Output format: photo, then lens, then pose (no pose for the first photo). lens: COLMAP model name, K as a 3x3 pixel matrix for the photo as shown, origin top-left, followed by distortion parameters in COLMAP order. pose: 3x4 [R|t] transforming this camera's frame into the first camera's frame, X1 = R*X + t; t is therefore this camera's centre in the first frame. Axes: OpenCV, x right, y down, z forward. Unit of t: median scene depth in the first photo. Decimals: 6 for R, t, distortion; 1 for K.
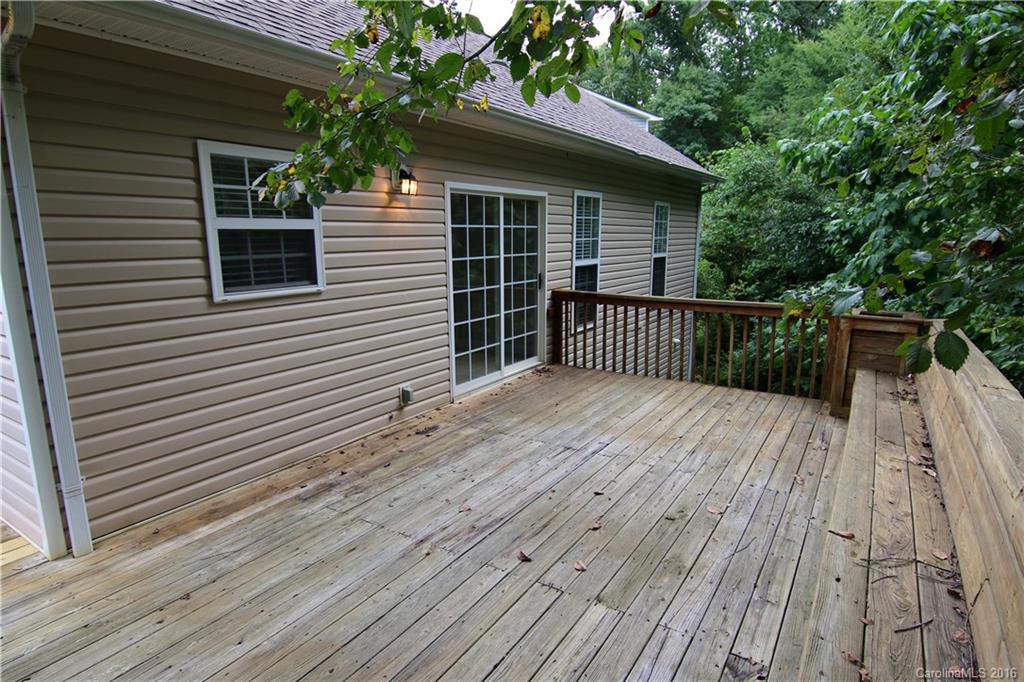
lens RADIAL K [[572.7, 0, 514.1], [0, 572.7, 338.7], [0, 0, 1]] dist [-0.006317, -0.007187]
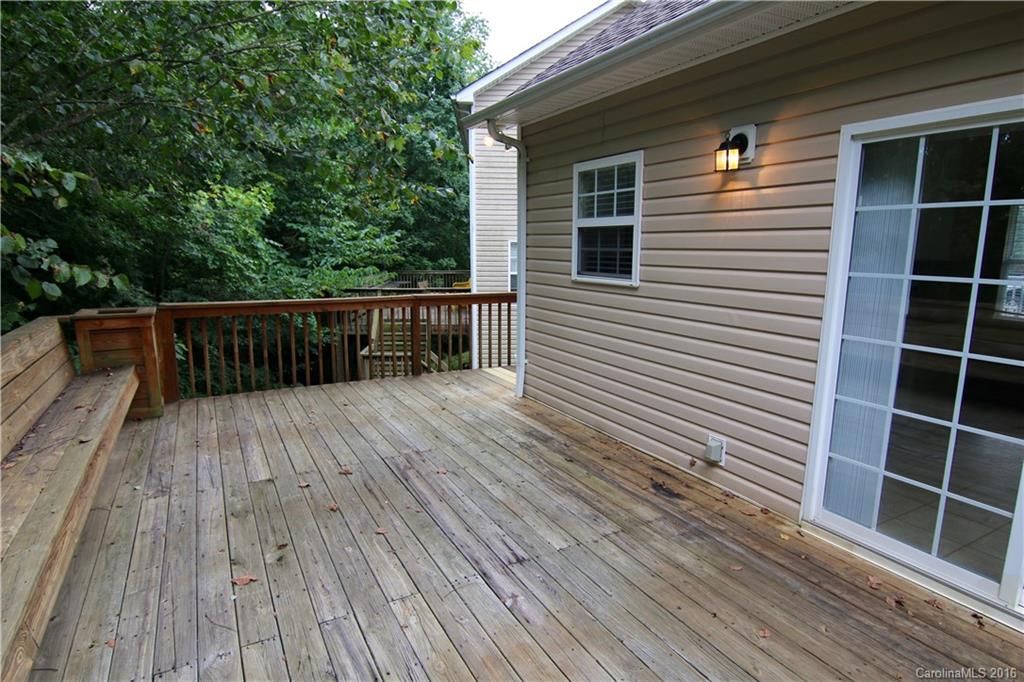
lens RADIAL K [[572.7, 0, 515.4], [0, 572.7, 343.3], [0, 0, 1]] dist [-0.006317, -0.007187]
pose [[-0.479603, 0.160861, -0.862615, 0.707926], [-0.154441, 0.952233, 0.263440, -0.241405], [0.863788, 0.259570, -0.431850, 1.399427]]
